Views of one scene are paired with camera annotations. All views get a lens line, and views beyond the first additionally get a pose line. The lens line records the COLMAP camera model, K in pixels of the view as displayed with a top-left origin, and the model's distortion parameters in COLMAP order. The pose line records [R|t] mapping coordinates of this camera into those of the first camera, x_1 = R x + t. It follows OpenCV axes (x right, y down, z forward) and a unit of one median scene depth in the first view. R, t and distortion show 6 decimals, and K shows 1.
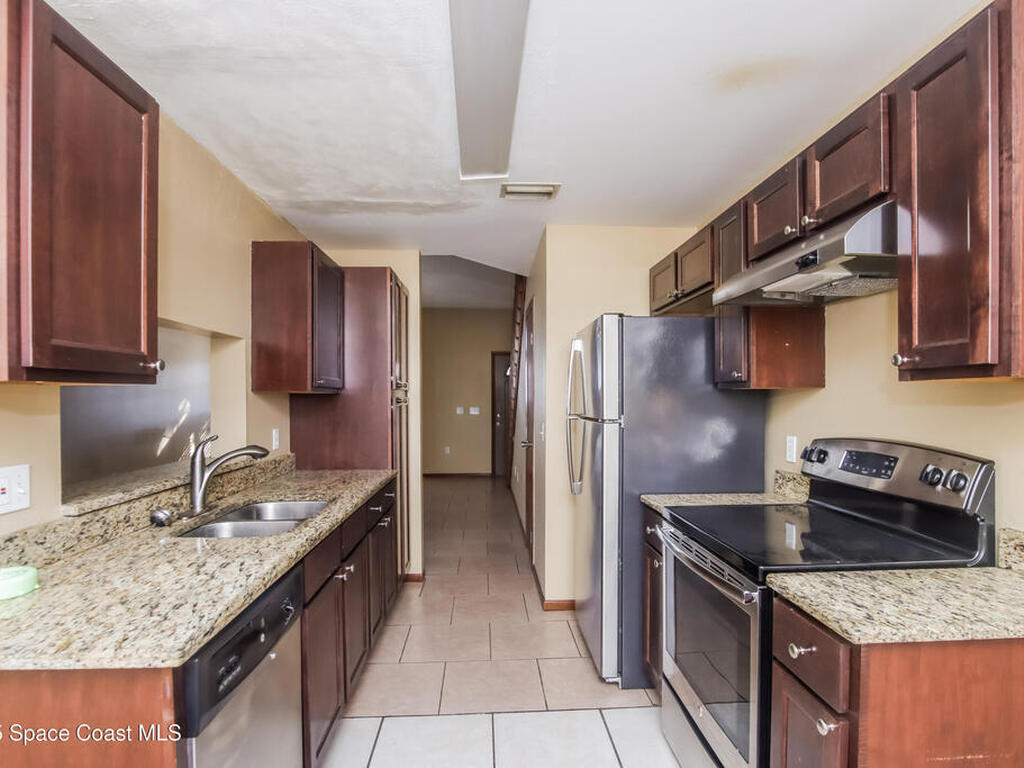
lens RADIAL K [[543.9, 0, 513.0], [0, 543.9, 407.4], [0, 0, 1]] dist [-0.027764, 0.001559]
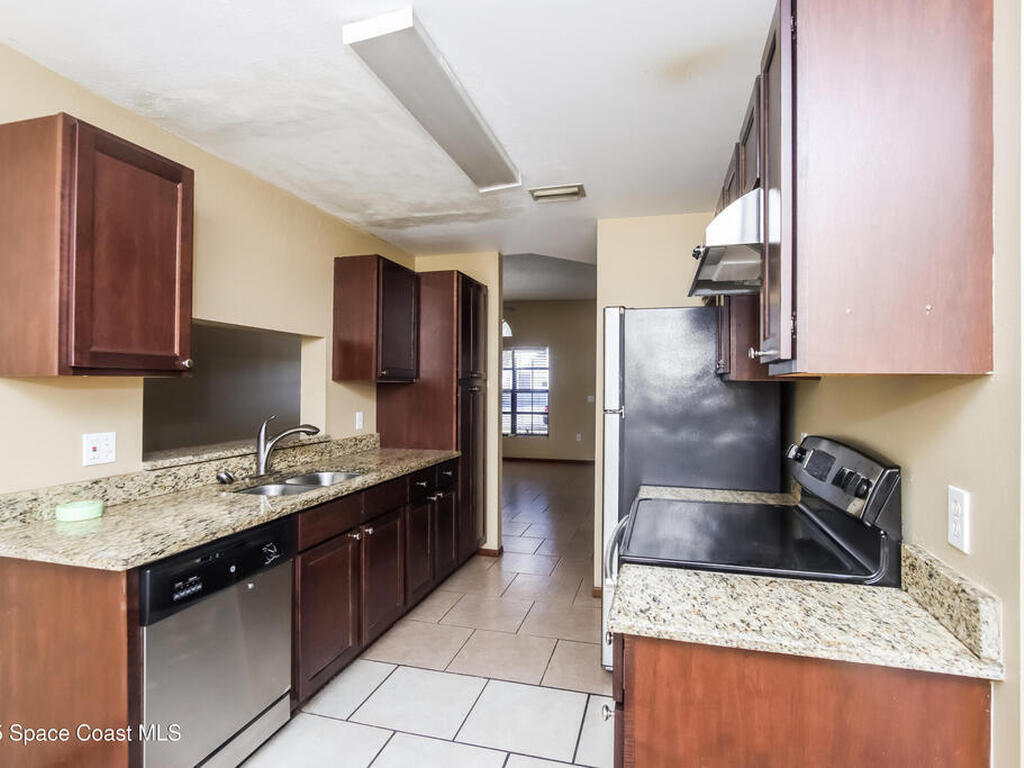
lens RADIAL K [[539.2, 0, 512.6], [0, 539.2, 381.8], [0, 0, 1]] dist [-0.014684, -0.000531]
pose [[0.948419, 0.005230, -0.316976, 0.439736], [-0.012926, 0.999670, -0.022182, -0.008014], [0.316756, 0.025135, 0.948174, -0.030480]]
